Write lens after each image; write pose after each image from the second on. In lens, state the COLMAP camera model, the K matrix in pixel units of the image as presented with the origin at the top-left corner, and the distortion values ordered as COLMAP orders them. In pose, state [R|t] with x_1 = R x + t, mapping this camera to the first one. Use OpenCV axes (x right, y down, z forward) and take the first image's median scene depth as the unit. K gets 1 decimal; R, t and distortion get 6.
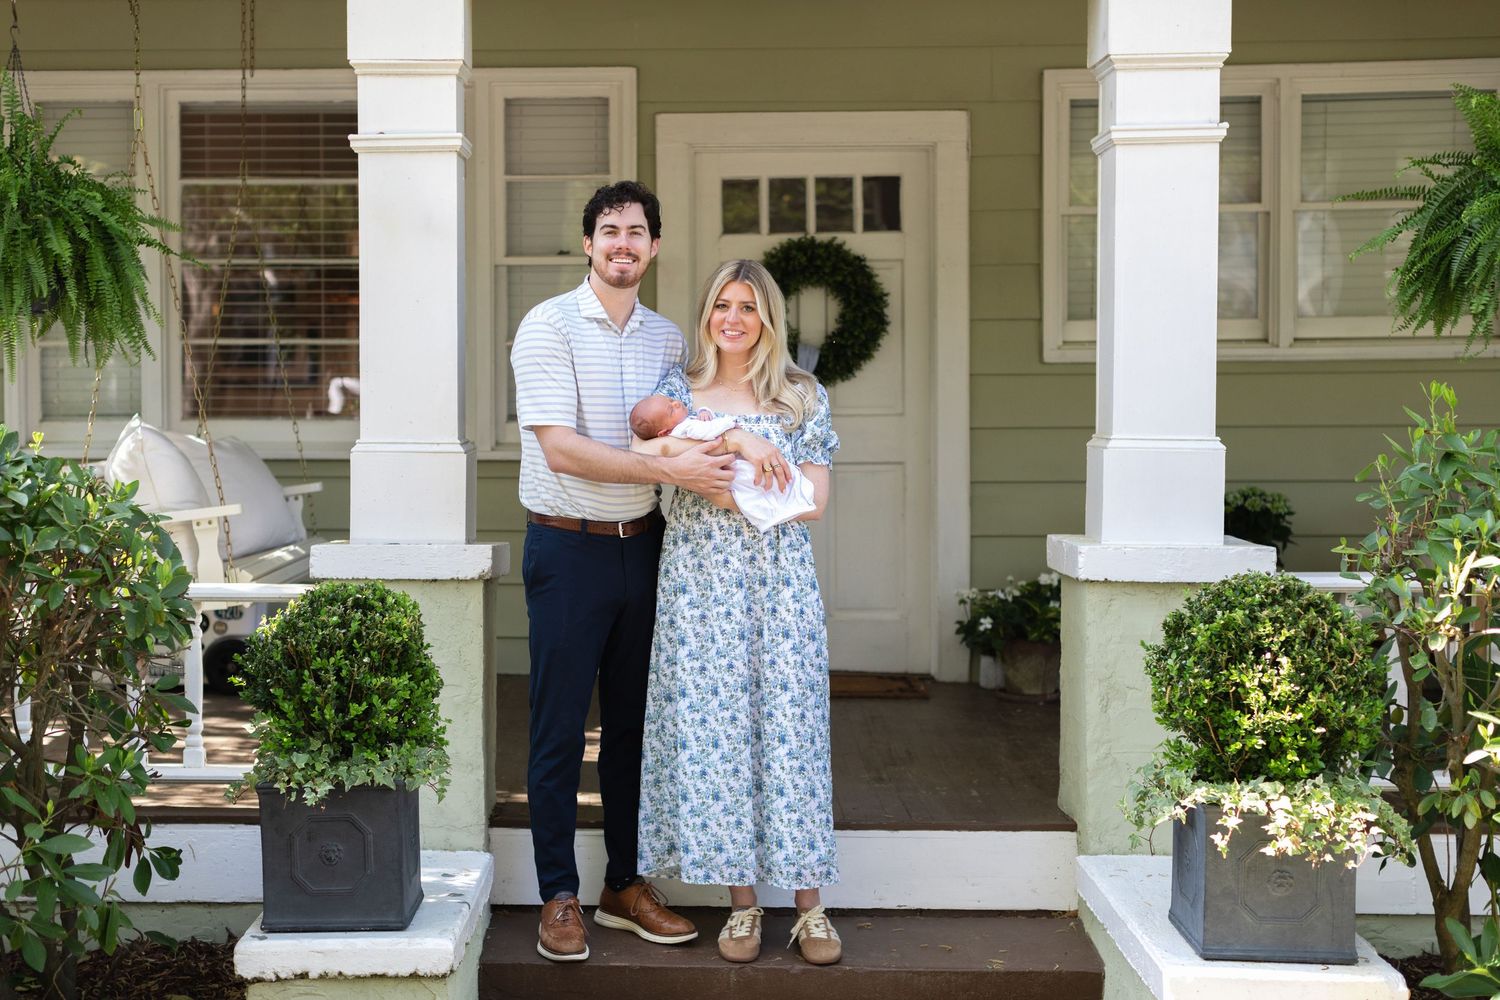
lens RADIAL K [[2352.0, 0, 596.1], [0, 2352.0, 477.2], [0, 0, 1]] dist [0.069455, 0.000000]
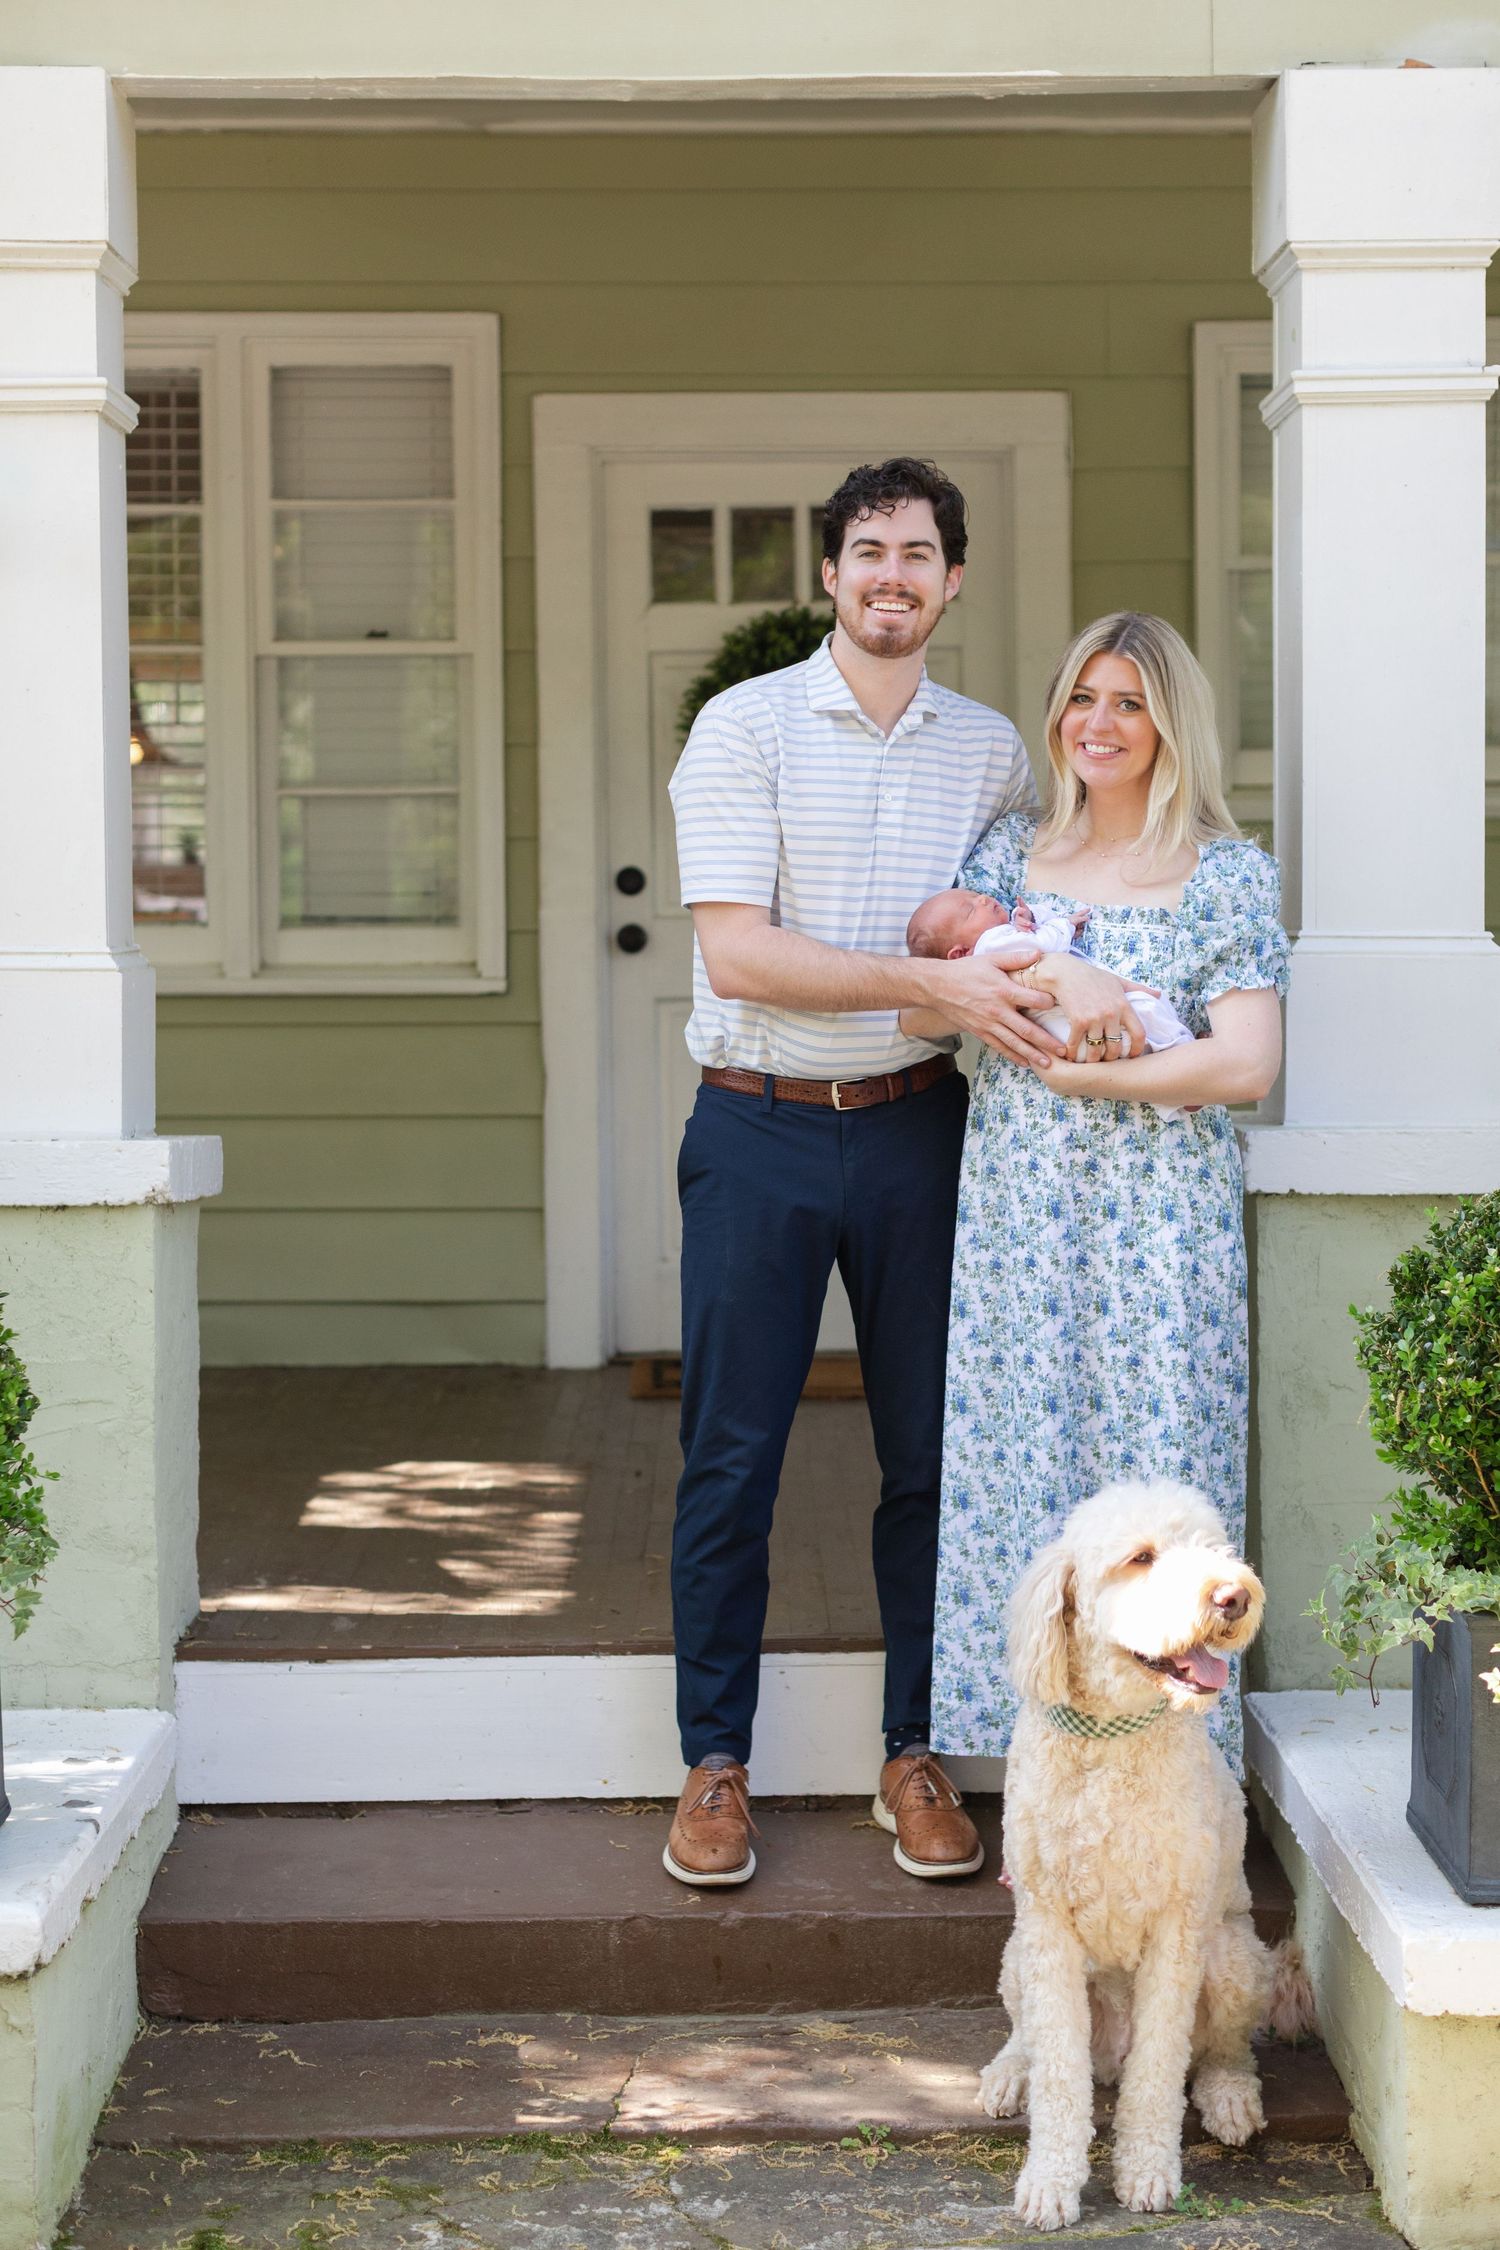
lens RADIAL K [[3528.0, 0, 818.7], [0, 3528.0, 1009.2], [0, 0, 1]] dist [0.069455, 0.000000]
pose [[0.997701, -0.007240, 0.067375, 0.037619], [0.007890, 0.999925, -0.009393, 0.005727], [-0.067302, 0.009903, 0.997683, 0.136902]]
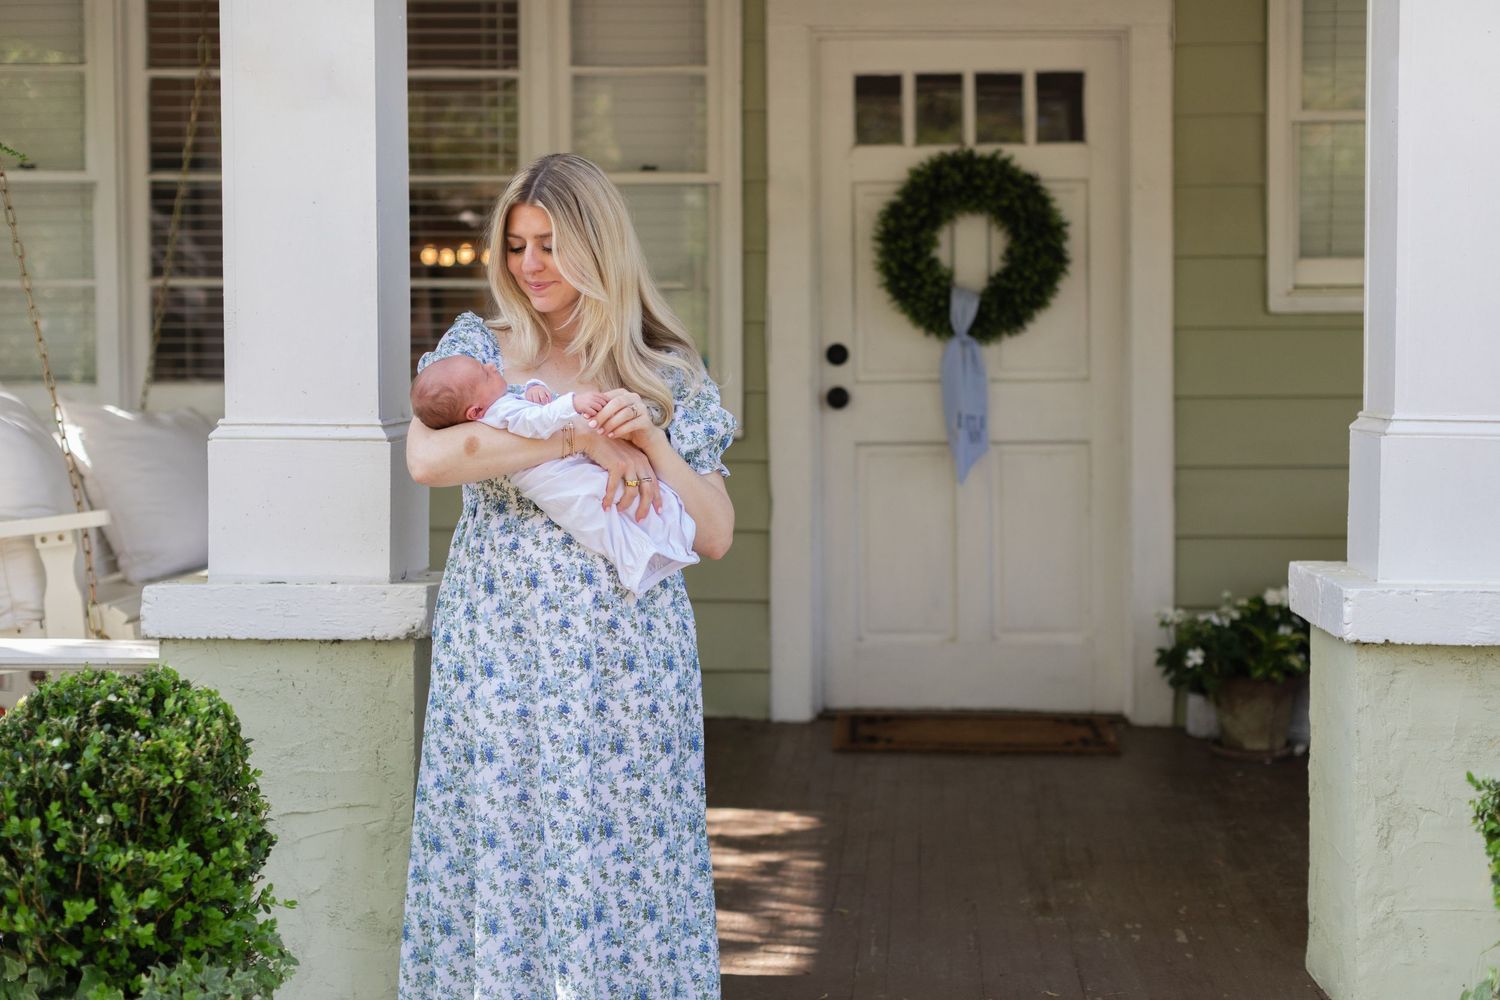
lens RADIAL K [[2146.6, 0, 913.5], [0, 2146.6, 409.0], [0, 0, 1]] dist [0.041185, 0.000000]
pose [[0.999320, 0.000442, 0.036856, 0.050002], [-0.000021, 0.999935, -0.011432, -0.009286], [-0.036858, 0.011423, 0.999255, 0.315429]]
